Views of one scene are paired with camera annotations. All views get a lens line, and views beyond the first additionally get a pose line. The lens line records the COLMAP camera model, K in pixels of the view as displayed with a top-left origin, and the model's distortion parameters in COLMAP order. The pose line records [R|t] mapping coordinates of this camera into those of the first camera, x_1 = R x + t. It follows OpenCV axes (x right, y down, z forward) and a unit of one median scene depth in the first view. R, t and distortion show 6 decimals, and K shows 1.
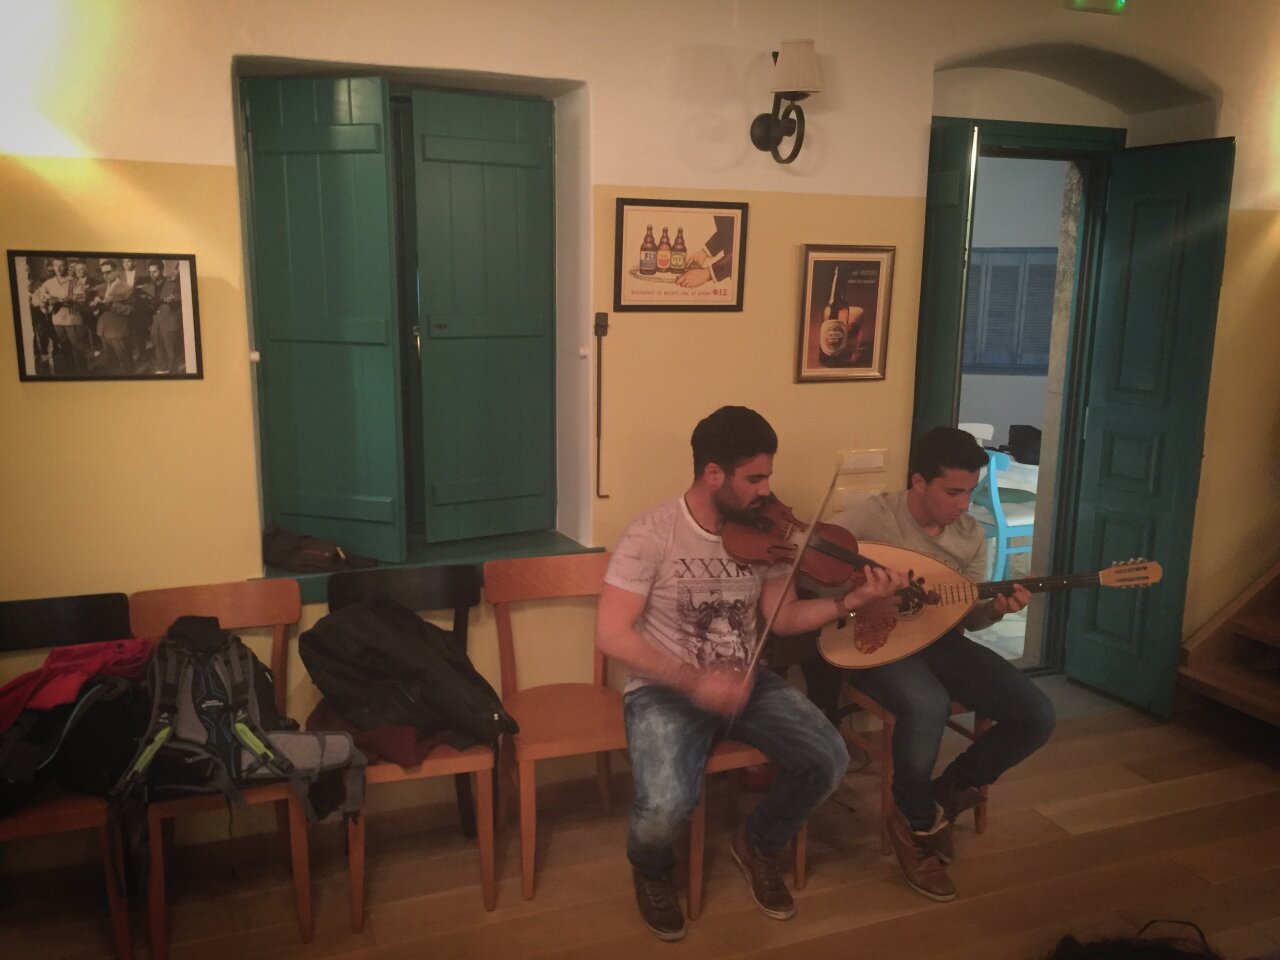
lens RADIAL K [[1074.8, 0, 640.0], [0, 1074.8, 480.0], [0, 0, 1]] dist [0.044121, -0.005508]
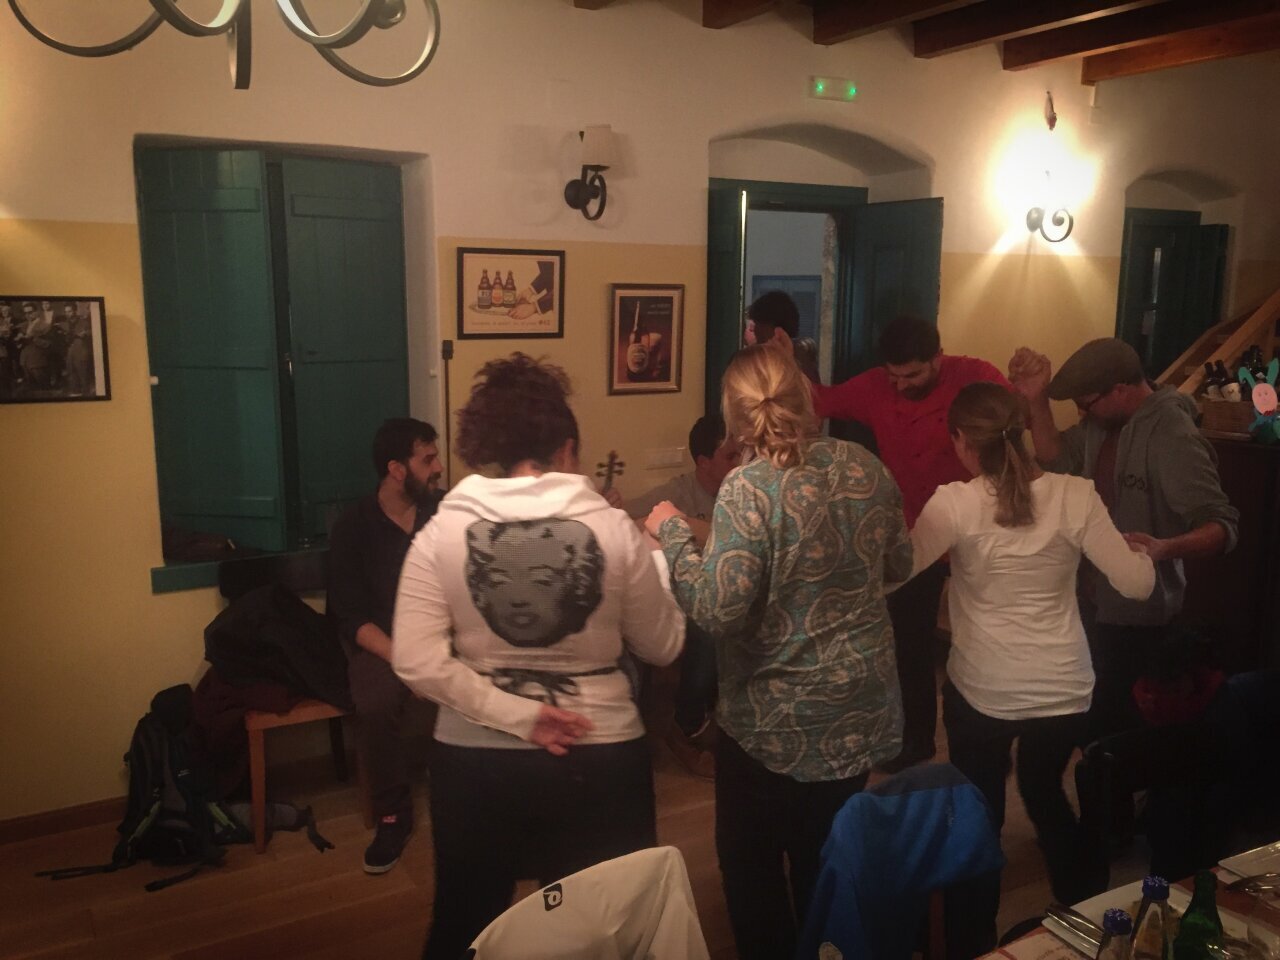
lens RADIAL K [[1074.8, 0, 640.0], [0, 1074.8, 480.0], [0, 0, 1]] dist [0.044121, -0.005508]
pose [[0.988247, -0.031620, 0.149558, -0.007672], [0.034351, 0.999286, -0.015712, 0.029150], [-0.148955, 0.020665, 0.988628, -0.234112]]
